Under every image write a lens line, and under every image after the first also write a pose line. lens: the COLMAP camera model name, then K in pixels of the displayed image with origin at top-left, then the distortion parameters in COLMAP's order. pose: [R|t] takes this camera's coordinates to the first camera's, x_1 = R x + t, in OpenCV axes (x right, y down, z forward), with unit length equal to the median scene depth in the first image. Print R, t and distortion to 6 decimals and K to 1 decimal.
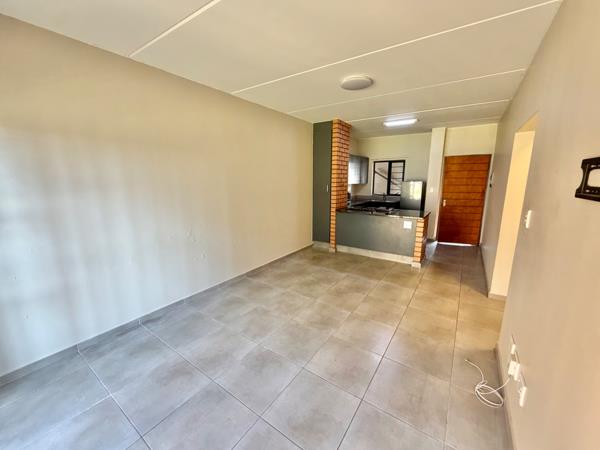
lens RADIAL K [[239.1, 0, 300.0], [0, 239.1, 225.0], [0, 0, 1]] dist [0.000306, 0.000160]
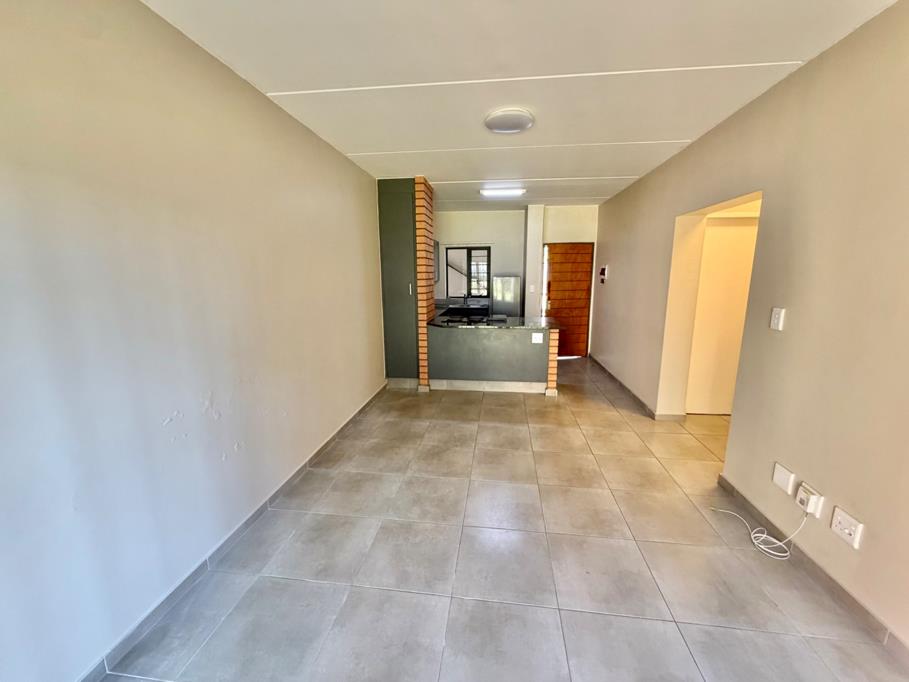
lens RADIAL K [[362.2, 0, 454.5], [0, 362.2, 341.0], [0, 0, 1]] dist [0.000306, 0.000160]
pose [[0.887172, -0.088337, 0.452904, -0.227806], [0.092484, 0.995629, 0.013030, -0.025939], [-0.452075, 0.030326, 0.891464, 0.143313]]
